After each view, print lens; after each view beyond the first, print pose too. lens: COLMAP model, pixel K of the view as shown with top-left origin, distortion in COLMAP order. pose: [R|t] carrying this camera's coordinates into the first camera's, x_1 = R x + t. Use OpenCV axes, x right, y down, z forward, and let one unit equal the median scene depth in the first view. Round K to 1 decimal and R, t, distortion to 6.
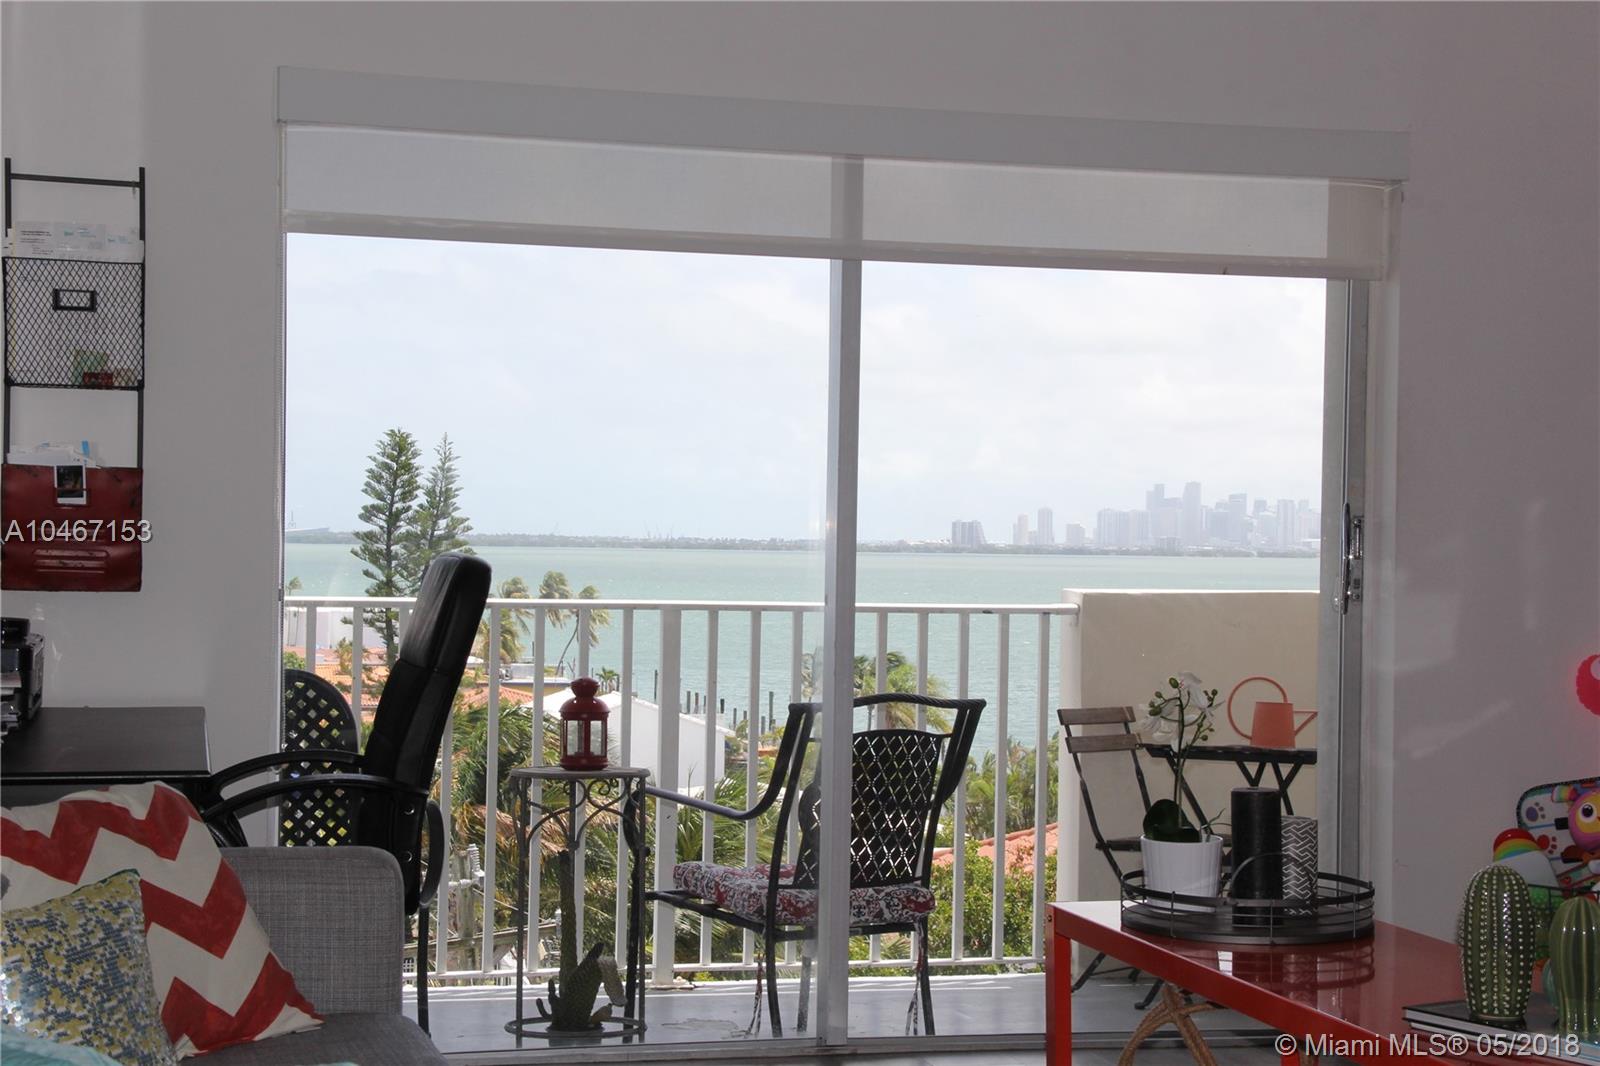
lens RADIAL K [[2673.7, 0, 800.7], [0, 2673.7, 549.2], [0, 0, 1]] dist [0.215552, 0.000000]
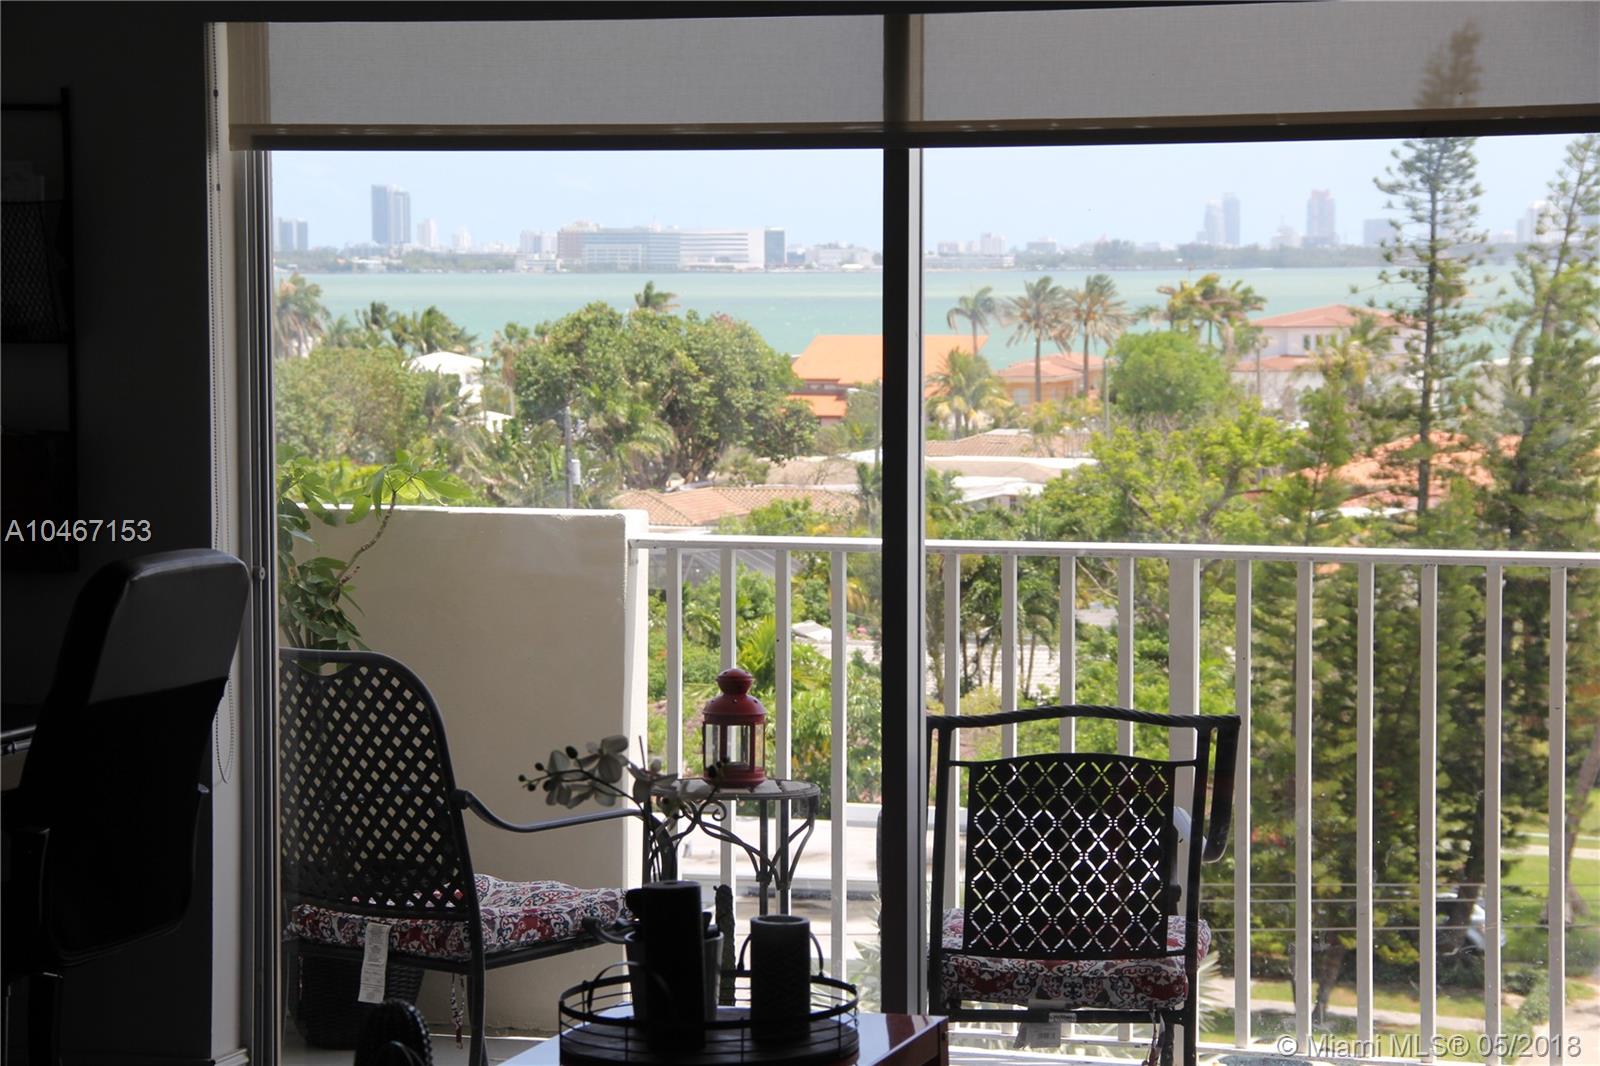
lens RADIAL K [[4281.7, 0, 780.1], [0, 4281.7, 596.9], [0, 0, 1]] dist [0.487500, 0.000000]
pose [[0.839266, 0.026395, -0.543081, 0.640129], [0.013326, 0.997522, 0.069076, -0.063383], [0.543558, -0.065210, 0.836834, -0.052467]]
